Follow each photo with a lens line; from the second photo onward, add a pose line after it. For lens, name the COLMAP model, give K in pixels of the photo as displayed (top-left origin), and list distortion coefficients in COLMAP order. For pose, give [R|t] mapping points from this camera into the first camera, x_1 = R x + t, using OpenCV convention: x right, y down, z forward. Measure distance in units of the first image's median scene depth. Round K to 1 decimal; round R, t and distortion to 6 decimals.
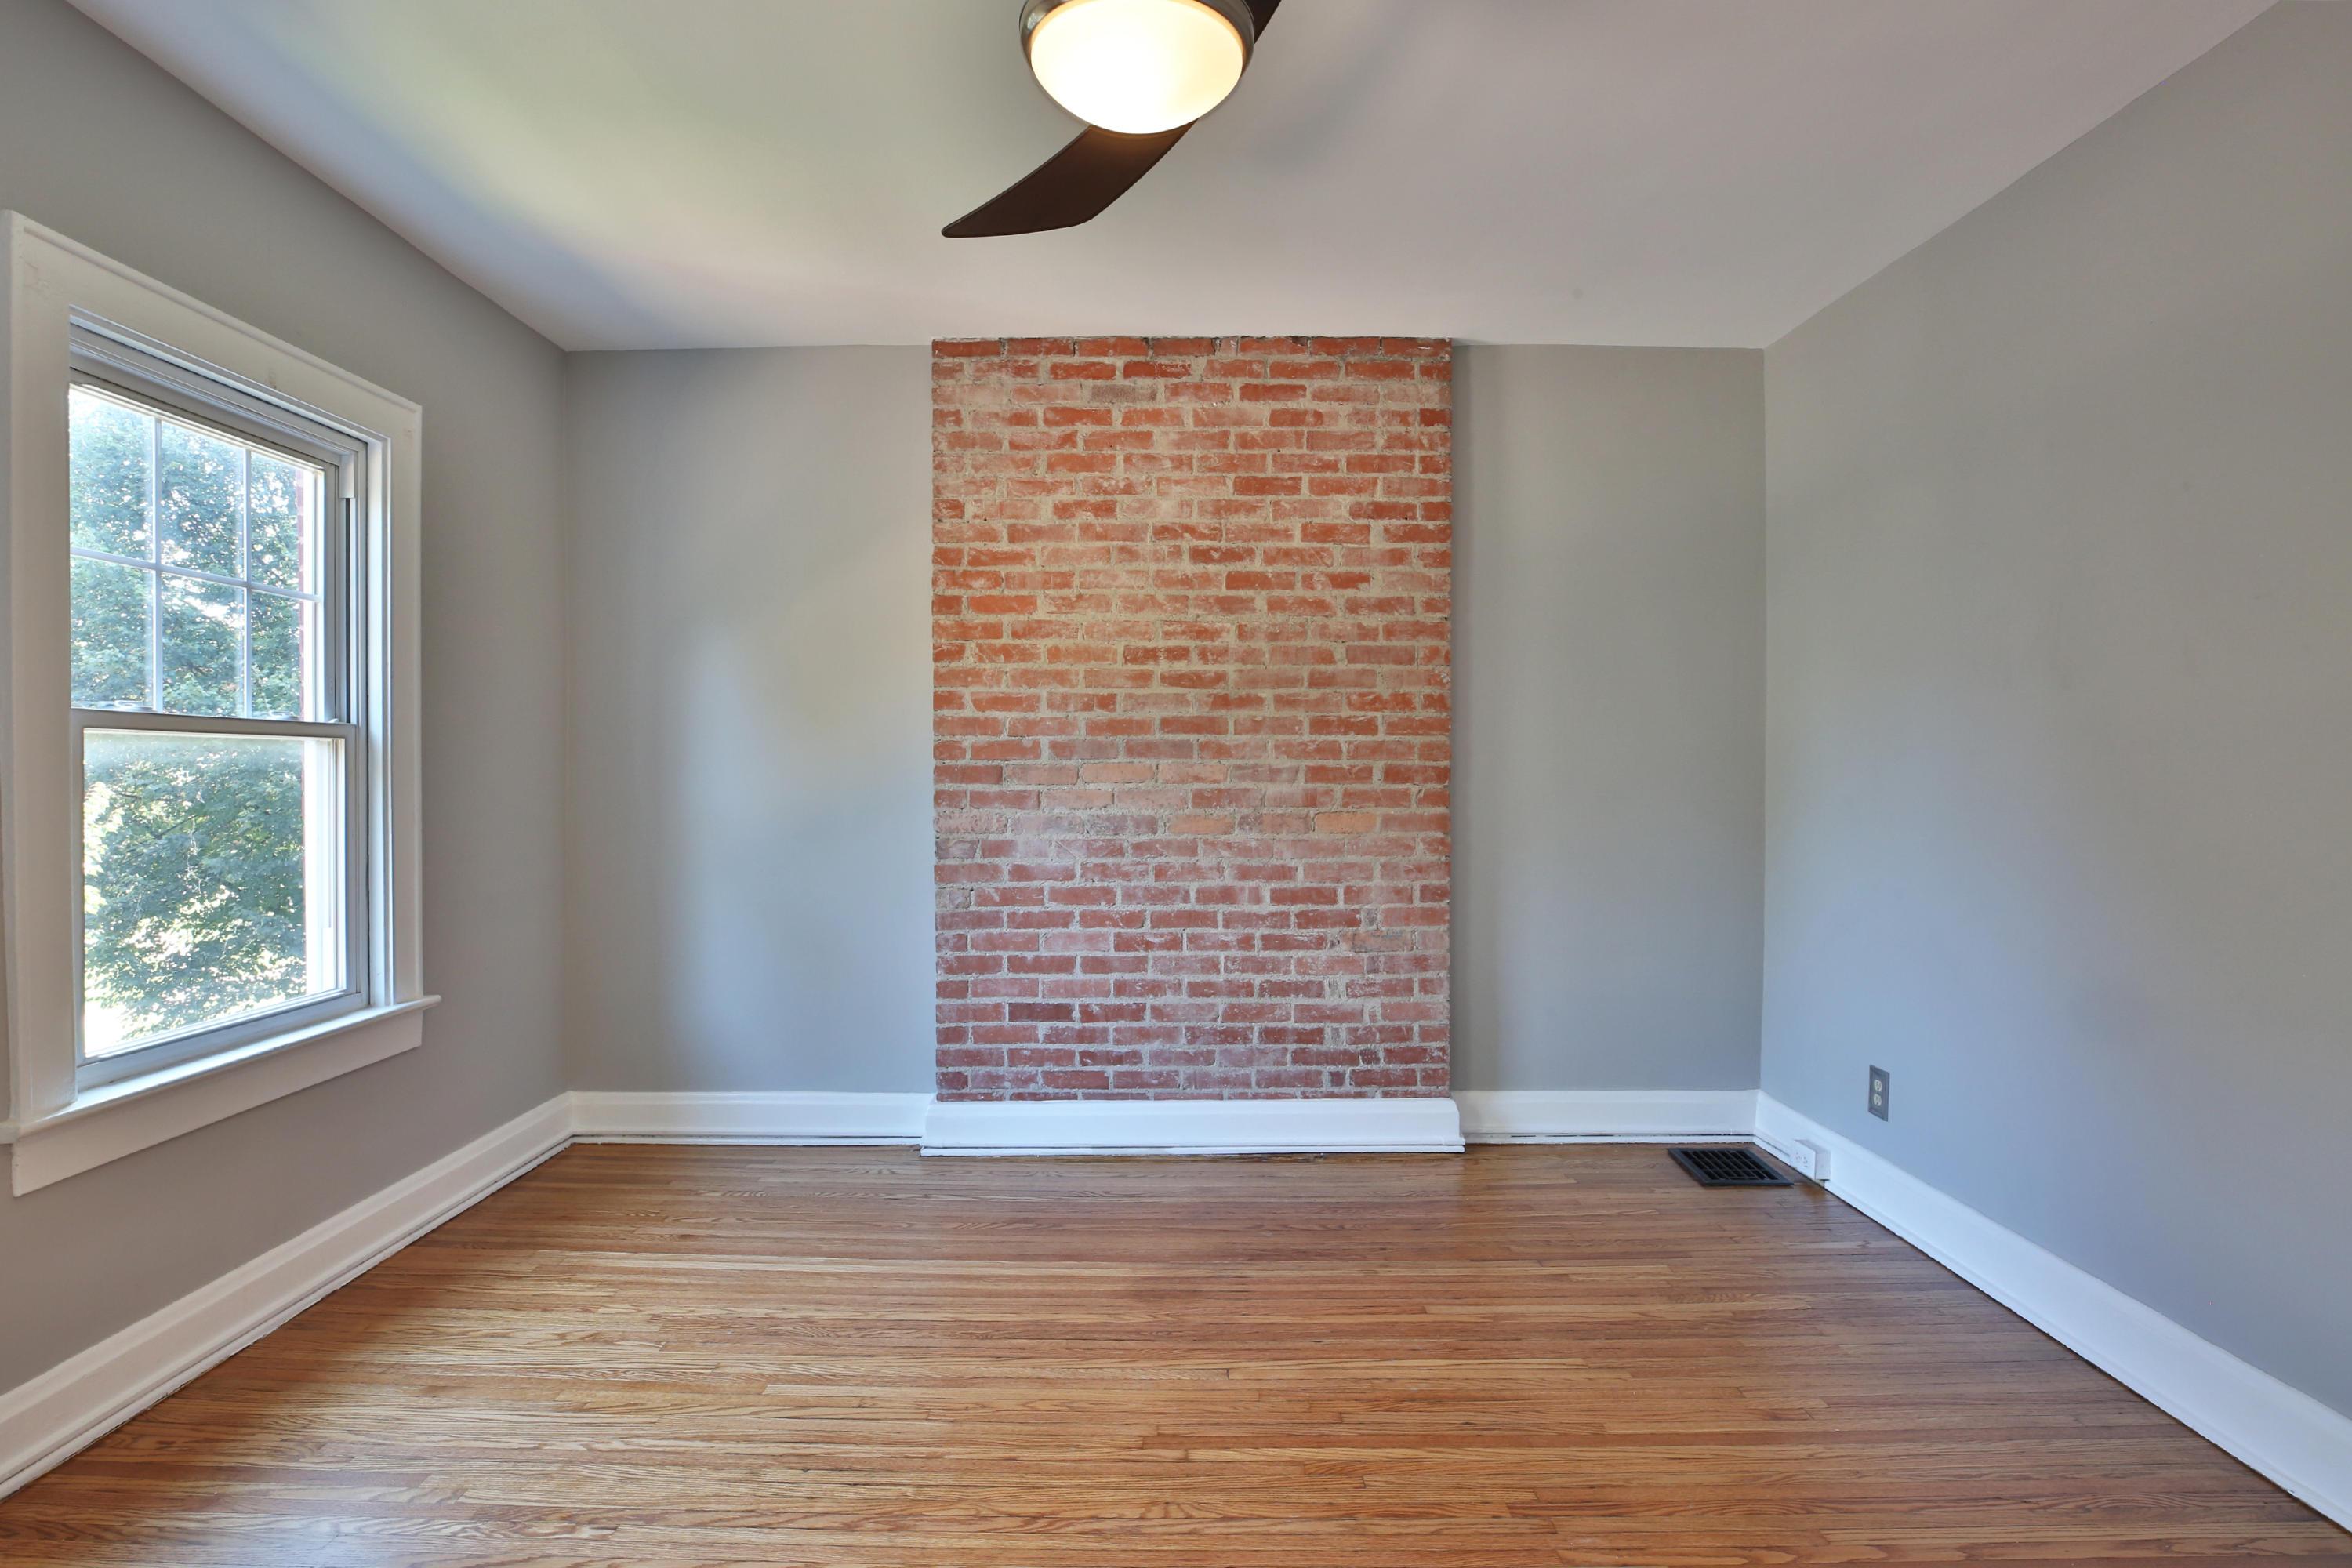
lens RADIAL K [[1183.4, 0, 1173.5], [0, 1183.4, 785.8], [0, 0, 1]] dist [-0.037501, 0.011668]
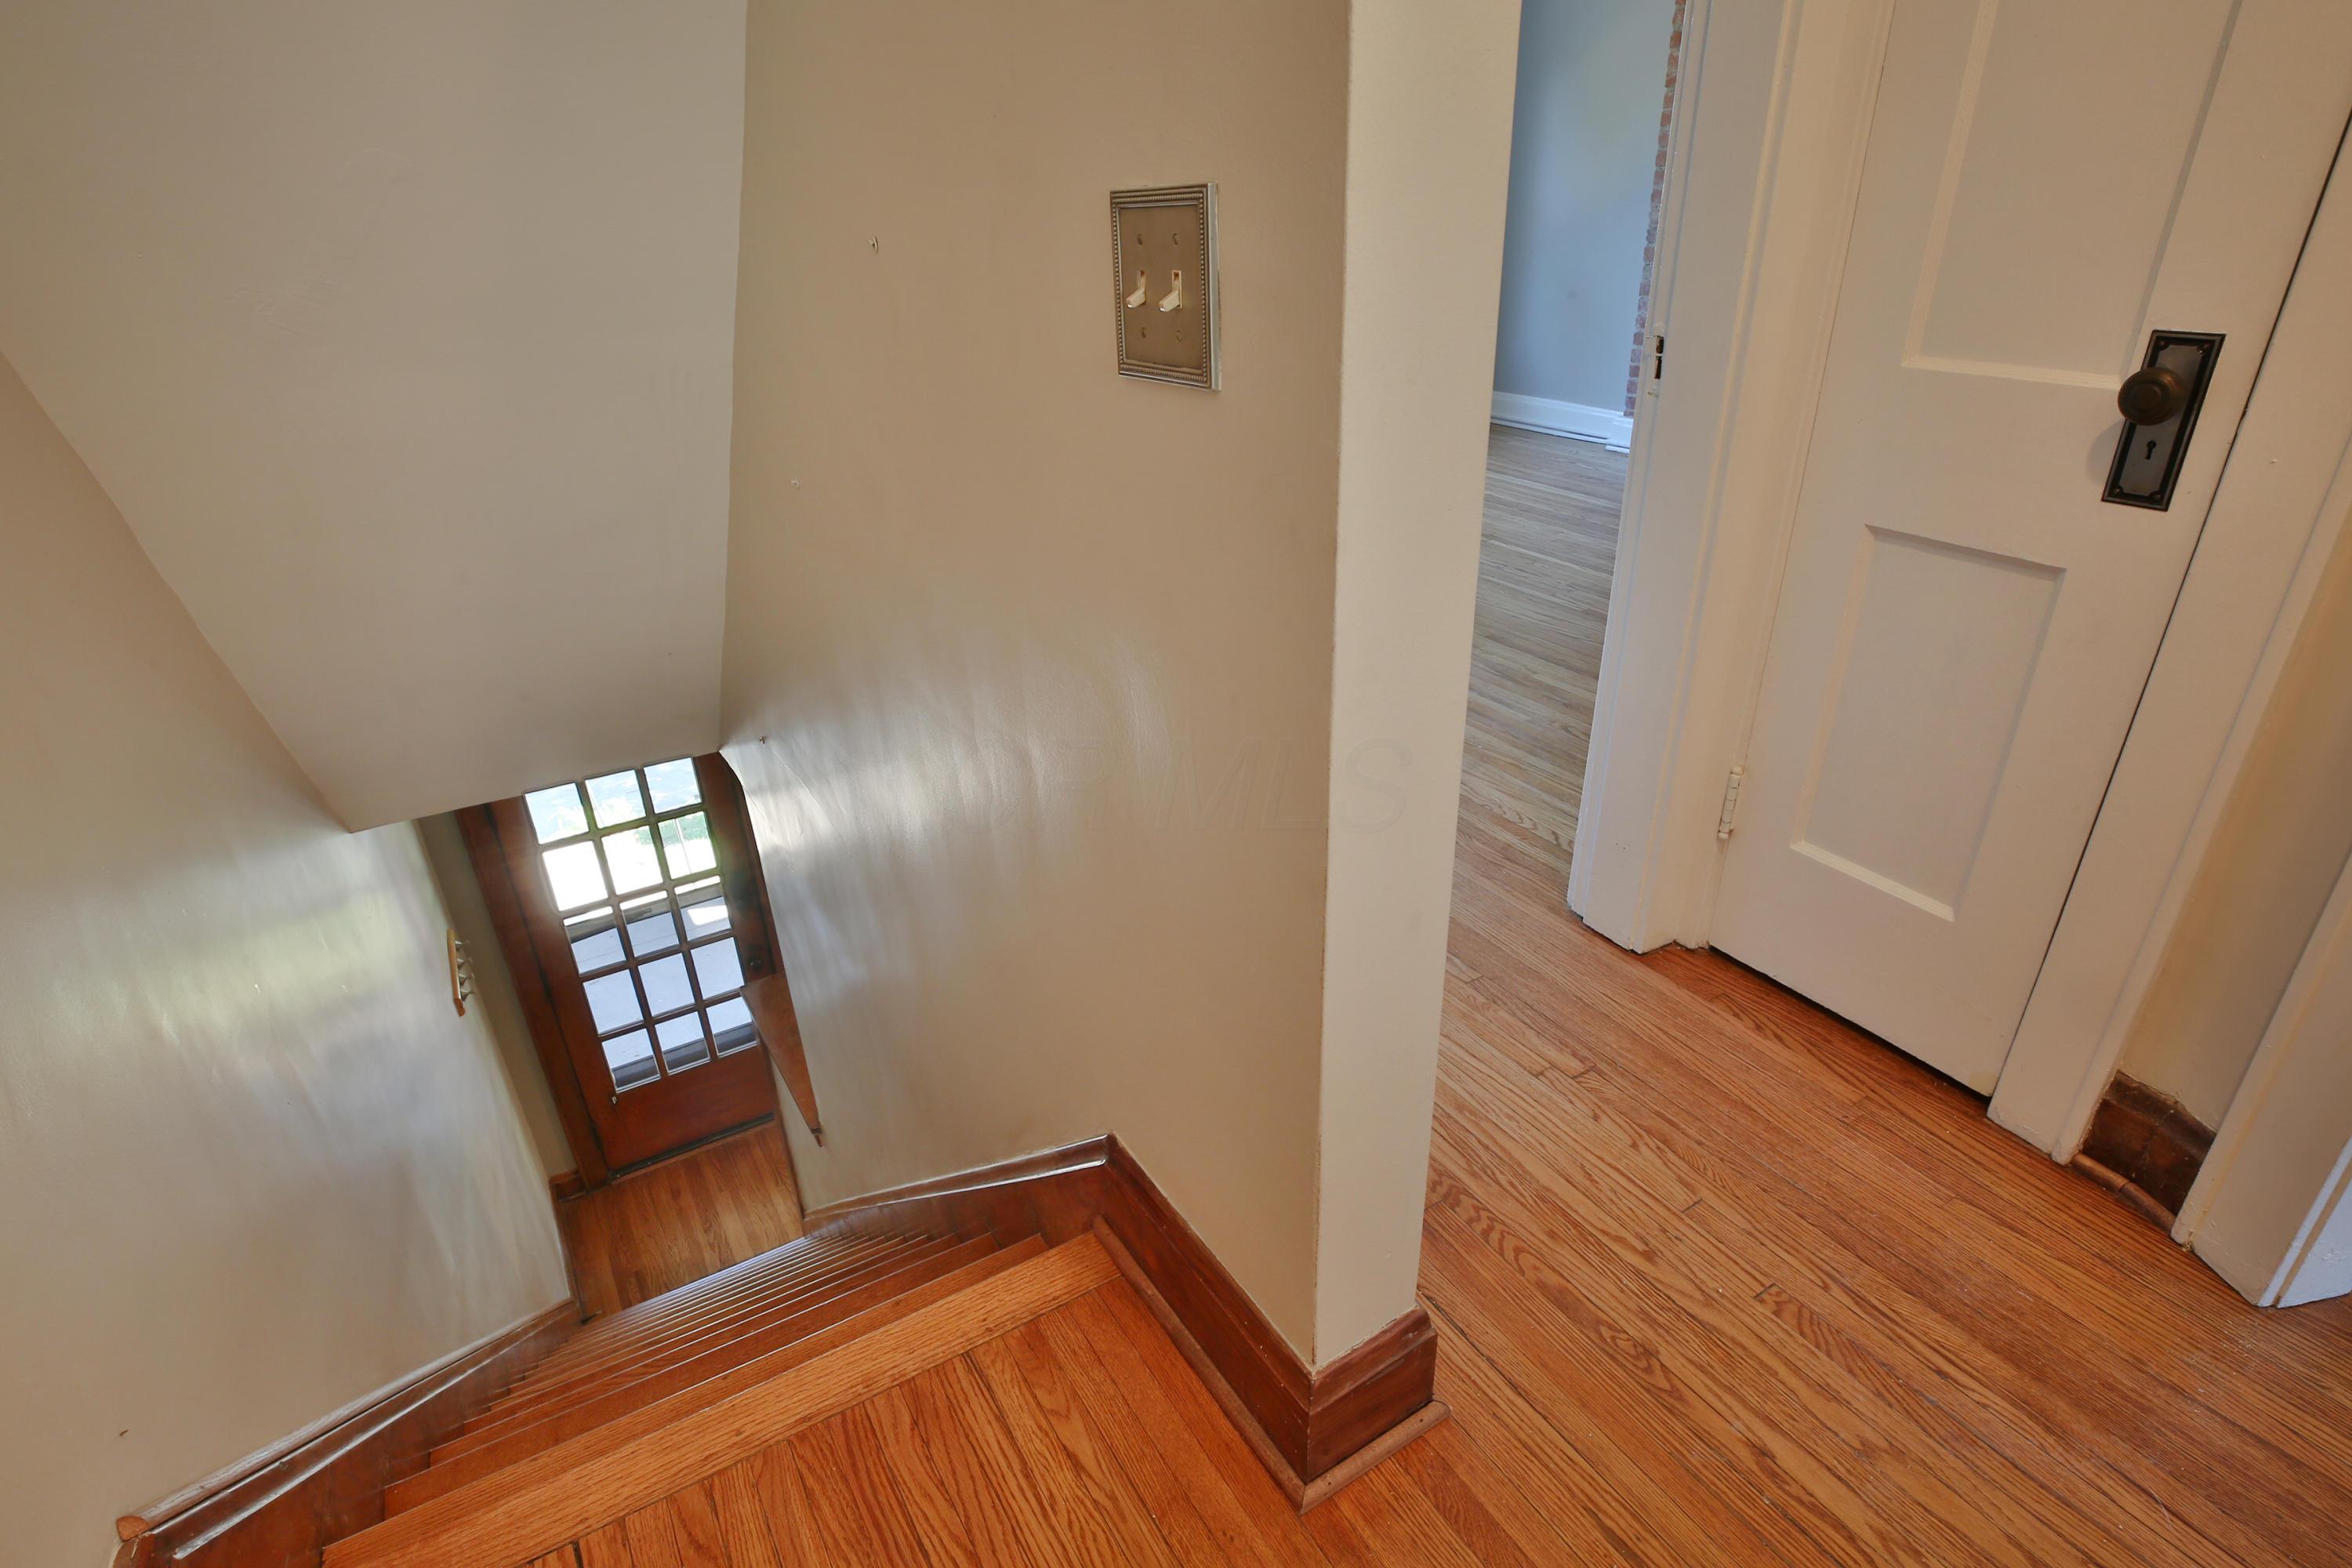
lens RADIAL K [[1183.4, 0, 1180.4], [0, 1183.4, 787.7], [0, 0, 1]] dist [-0.037501, 0.011668]
pose [[0.521289, 0.373990, -0.767065, 0.852152], [0.021005, 0.892960, 0.449646, 0.002403], [0.853122, -0.250507, 0.457635, -0.310947]]
